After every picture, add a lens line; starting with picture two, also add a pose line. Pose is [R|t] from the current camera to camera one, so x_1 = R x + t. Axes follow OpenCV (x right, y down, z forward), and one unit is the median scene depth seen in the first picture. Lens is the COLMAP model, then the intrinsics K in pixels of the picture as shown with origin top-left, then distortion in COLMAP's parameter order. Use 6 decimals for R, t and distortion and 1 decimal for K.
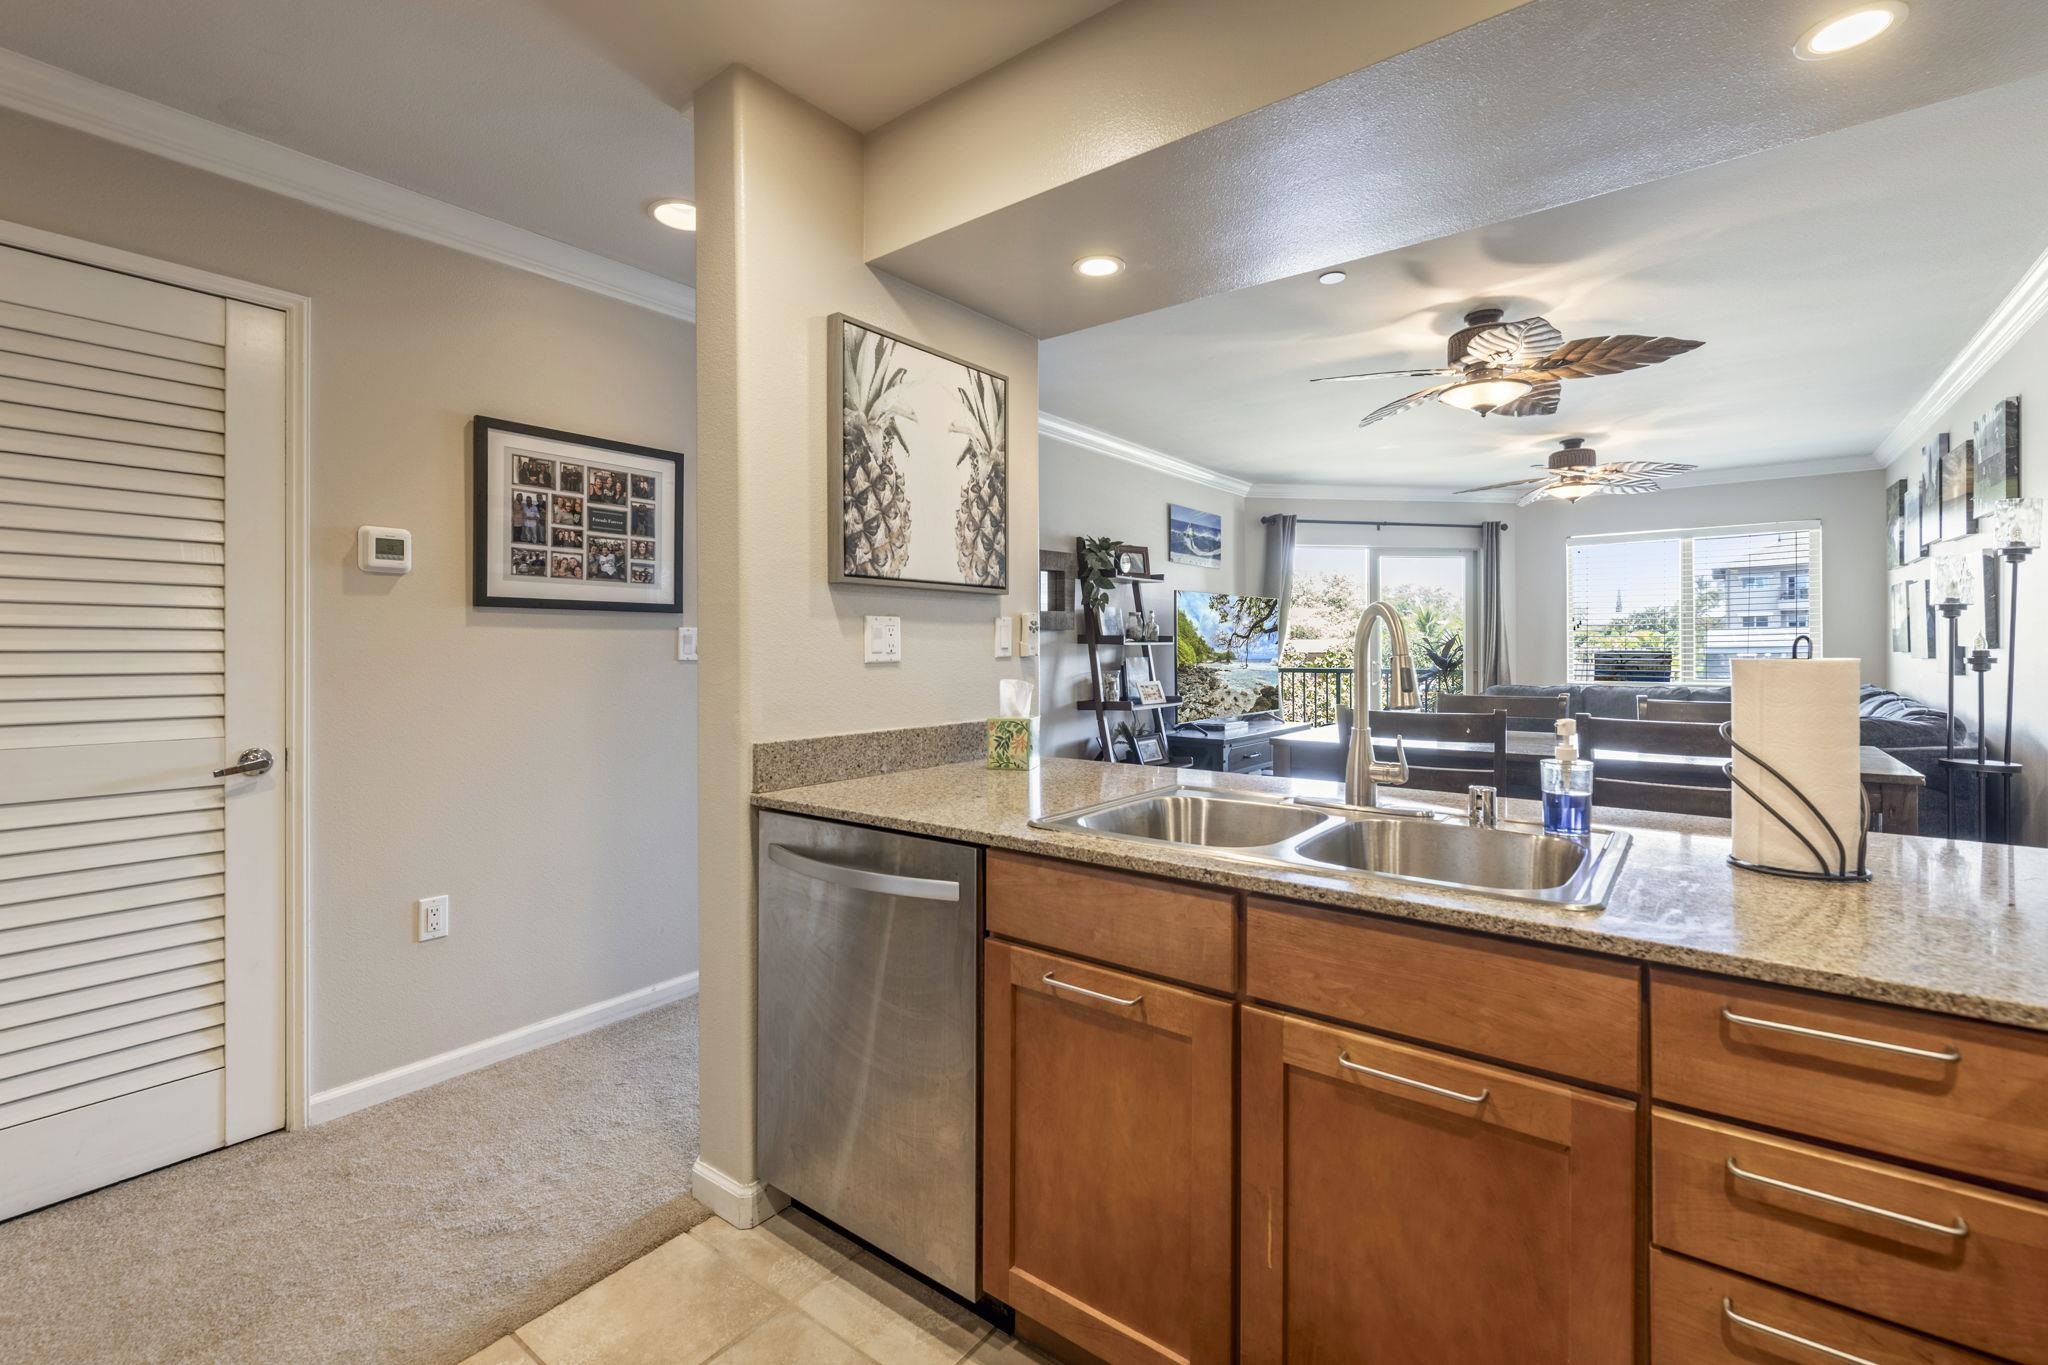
lens RADIAL K [[898.6, 0, 1022.9], [0, 898.6, 649.2], [0, 0, 1]] dist [-0.001205, 0.009273]
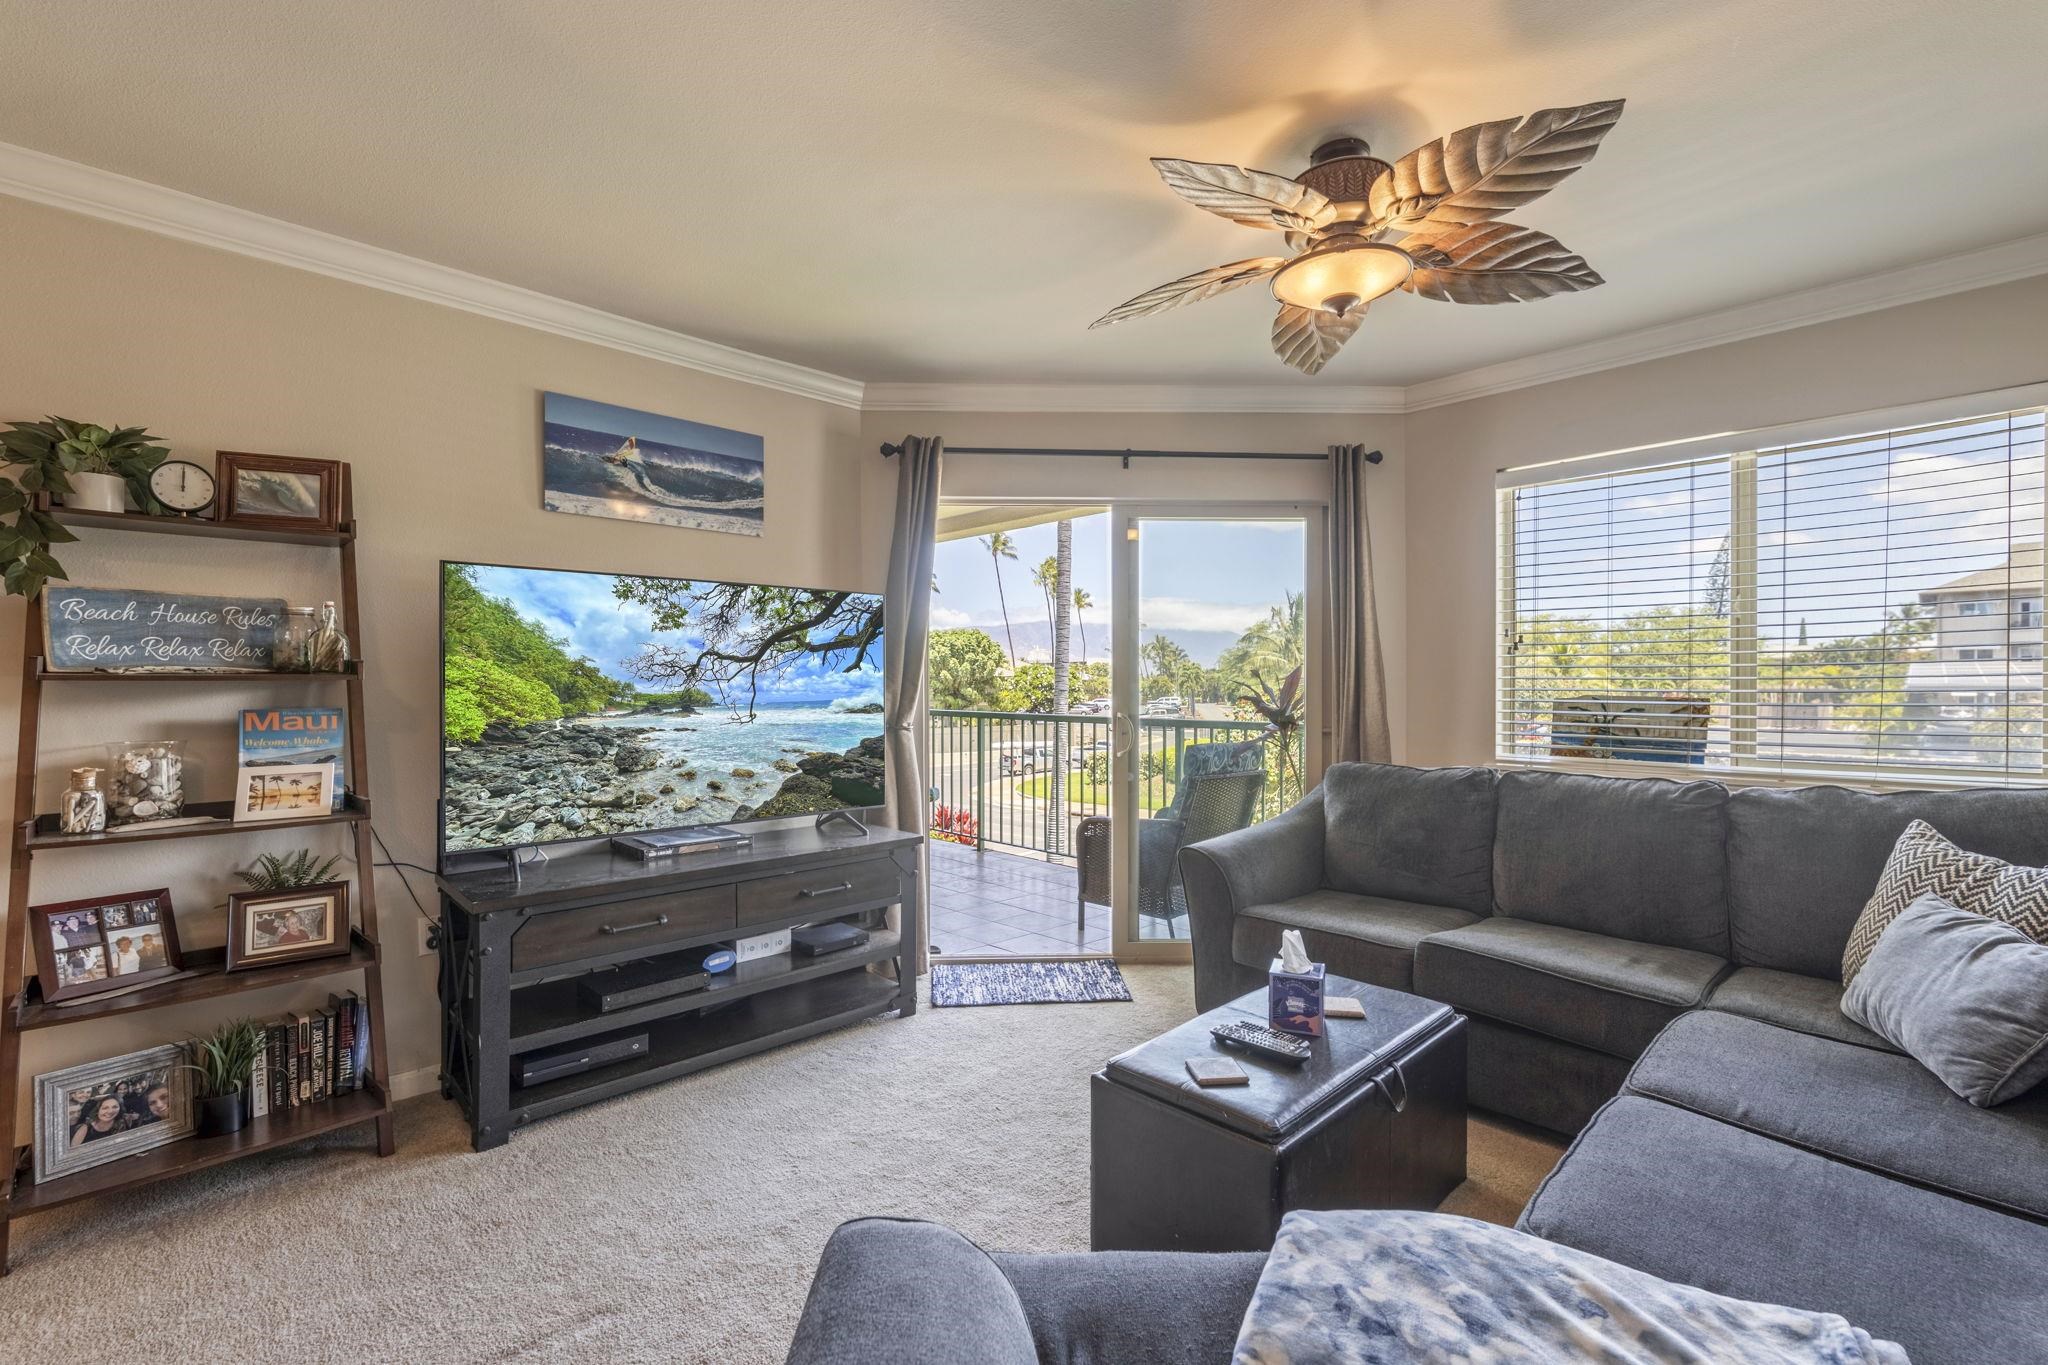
lens RADIAL K [[874.2, 0, 1016.1], [0, 874.2, 673.0], [0, 0, 1]] dist [-0.001559, -0.000233]
pose [[0.988309, 0.004686, -0.152391, 0.434707], [-0.006197, 0.999936, -0.009443, -0.004056], [0.152337, 0.010277, 0.988275, 0.499686]]
